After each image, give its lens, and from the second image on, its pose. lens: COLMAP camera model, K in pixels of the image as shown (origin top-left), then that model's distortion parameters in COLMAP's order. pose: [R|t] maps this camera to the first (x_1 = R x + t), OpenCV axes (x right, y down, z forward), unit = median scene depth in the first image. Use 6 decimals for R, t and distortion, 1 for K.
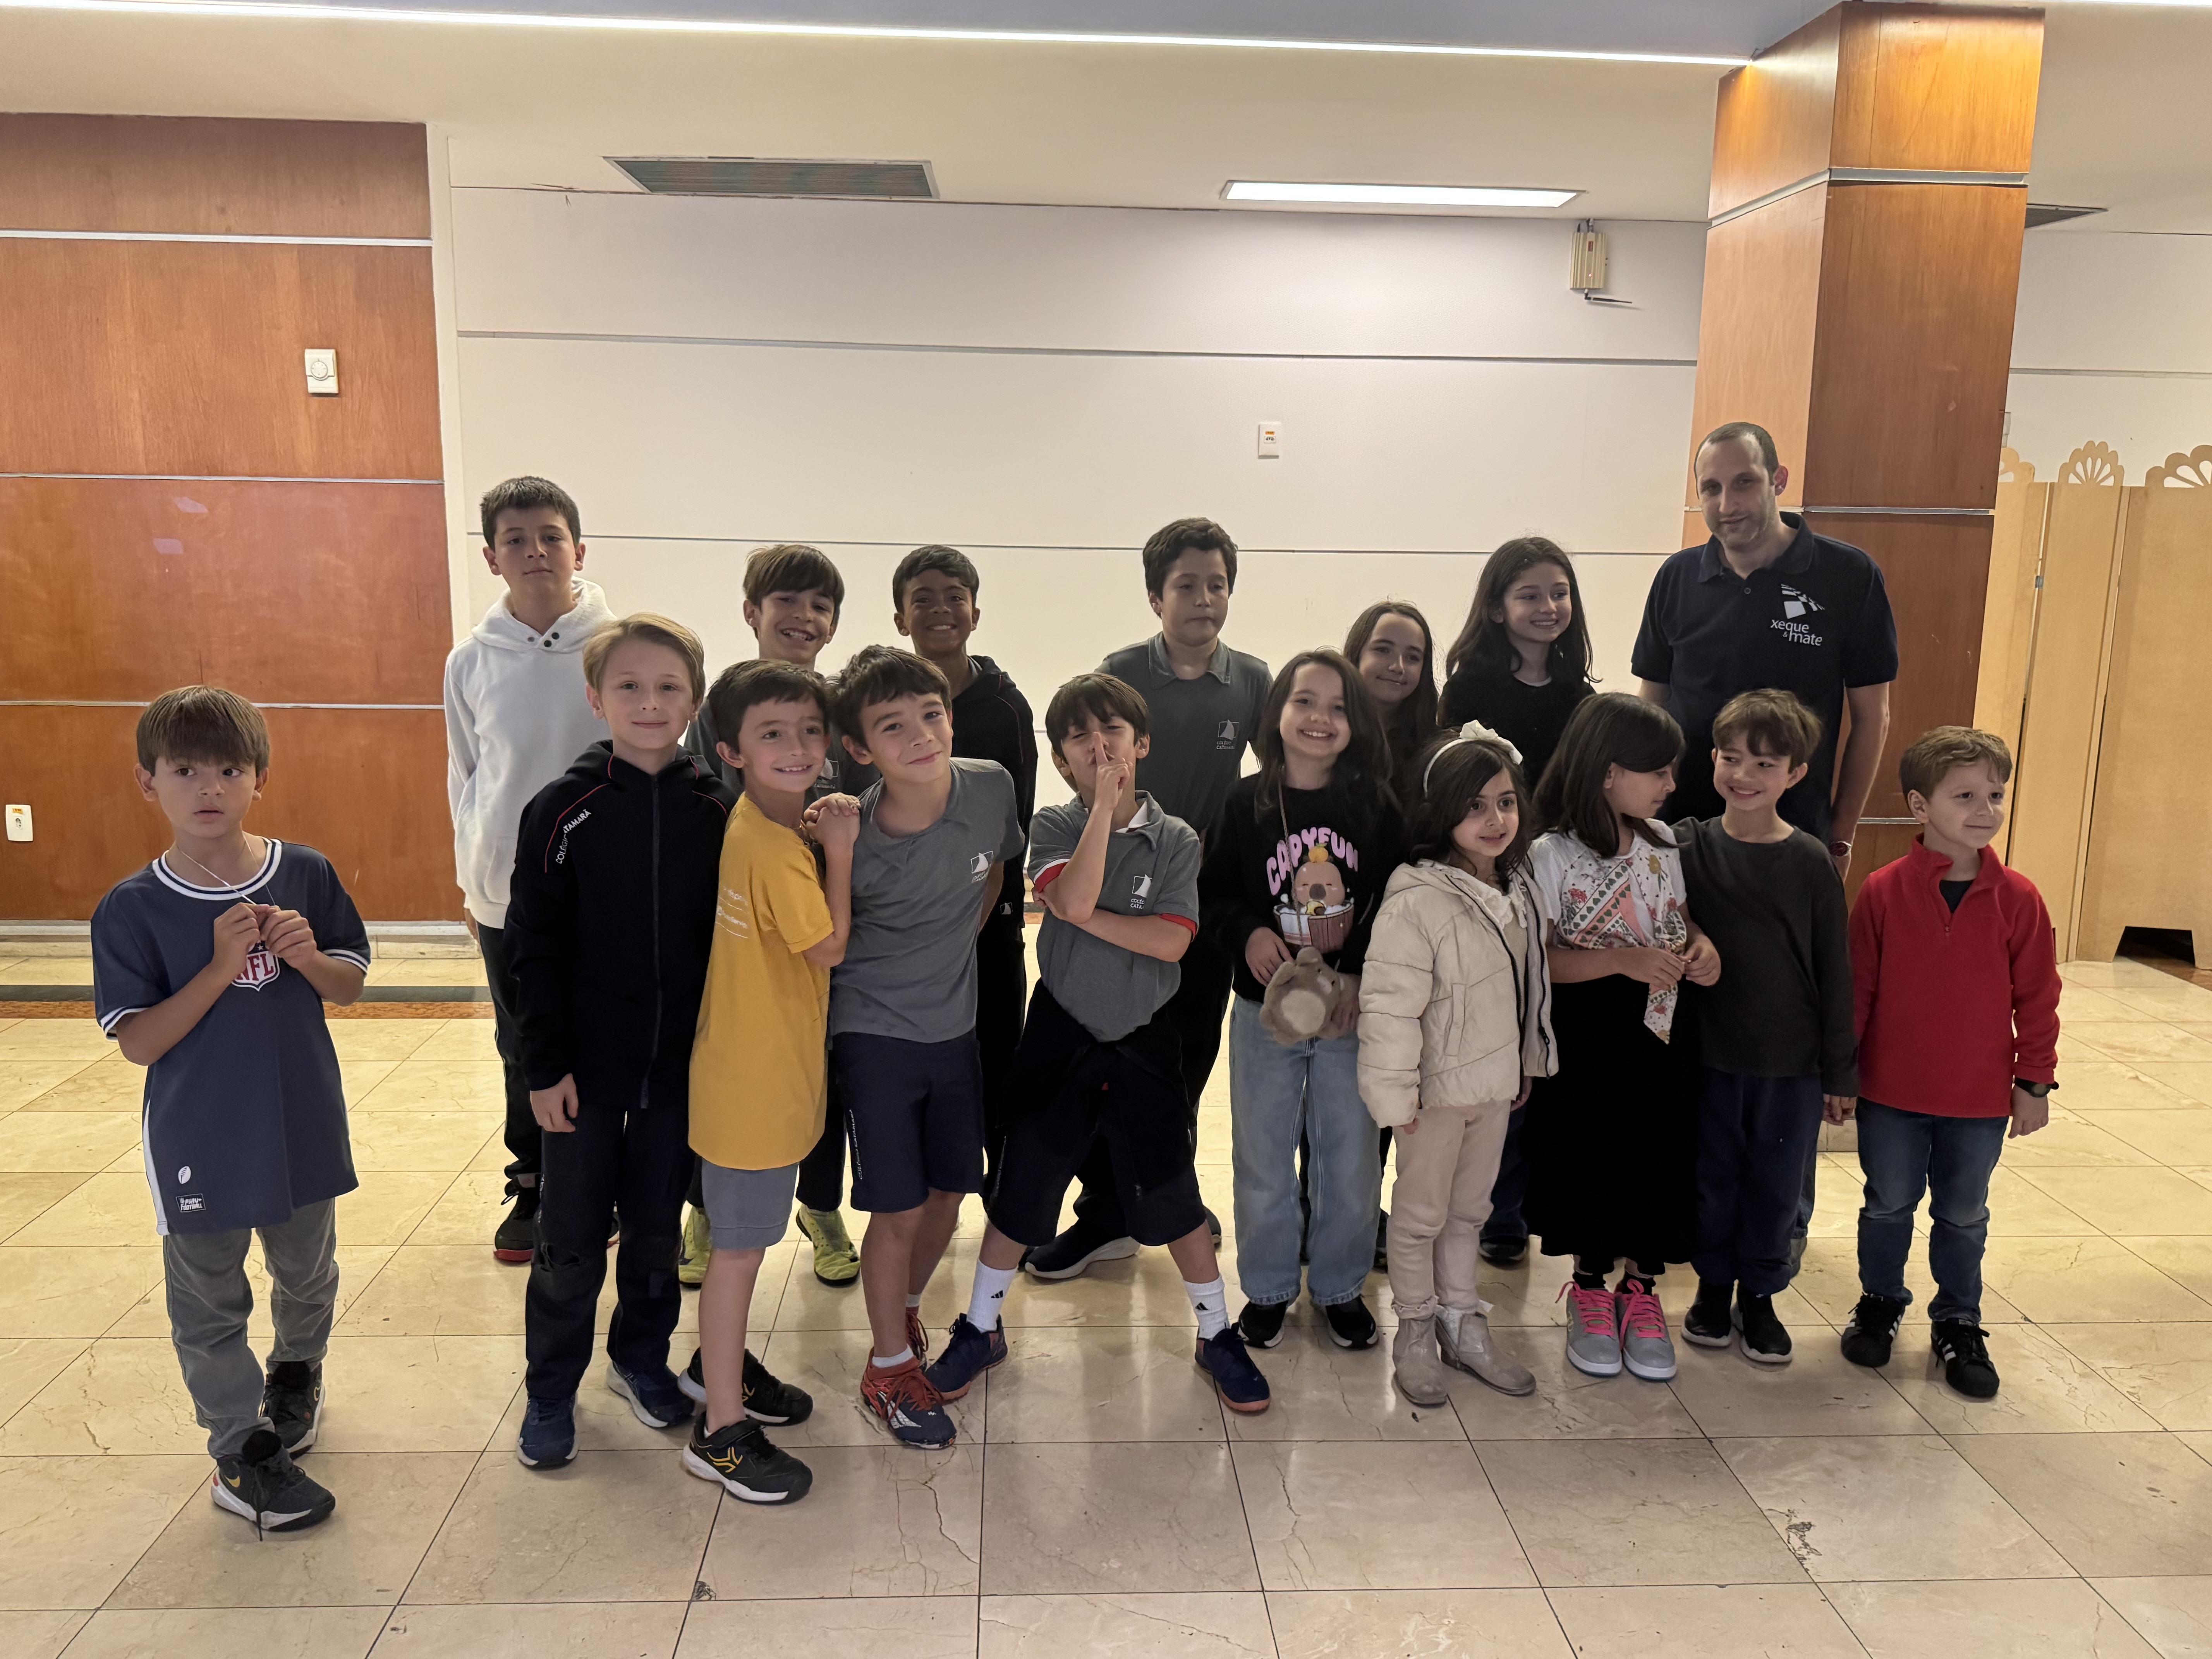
lens RADIAL K [[1886.4, 0, 1113.3], [0, 1886.4, 818.7], [0, 0, 1]] dist [0.001175, -0.002684]
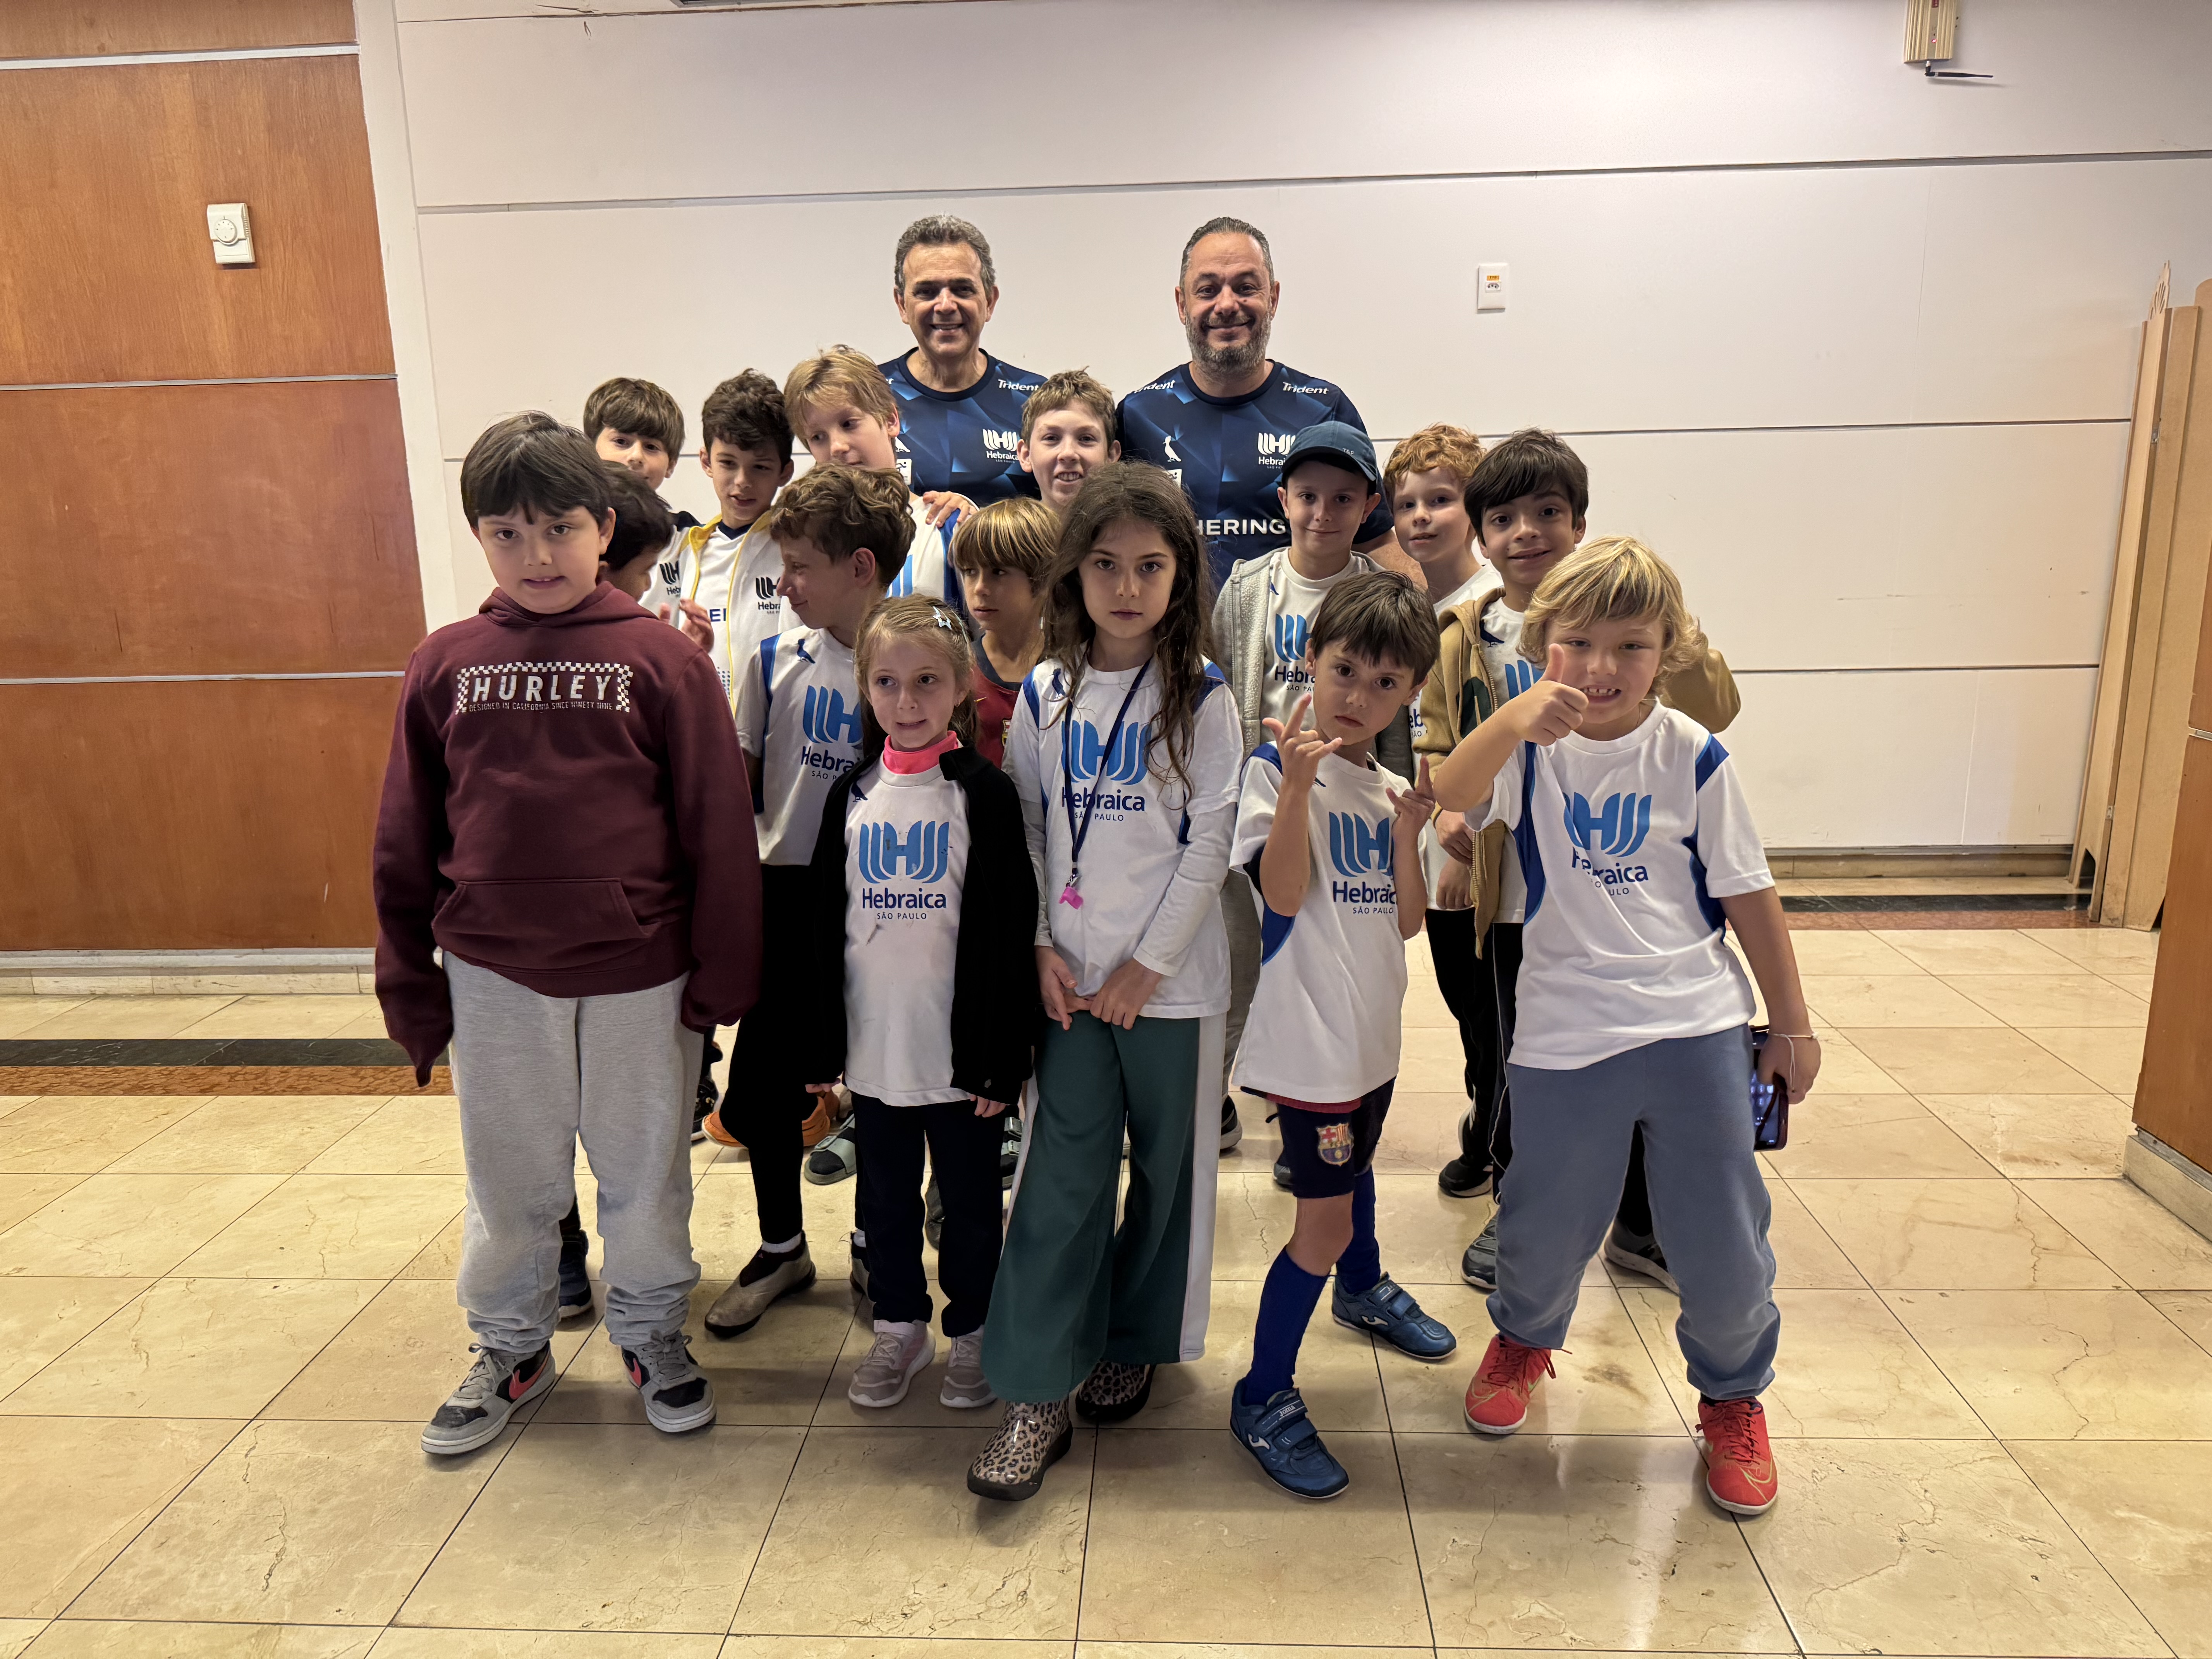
lens RADIAL K [[1636.8, 0, 1100.6], [0, 1636.8, 823.3], [0, 0, 1]] dist [-0.002195, -0.006955]
pose [[0.993447, -0.015156, -0.113285, -0.001673], [0.020018, 0.998921, 0.041904, -0.020851], [0.112528, -0.043897, 0.992678, 0.372784]]
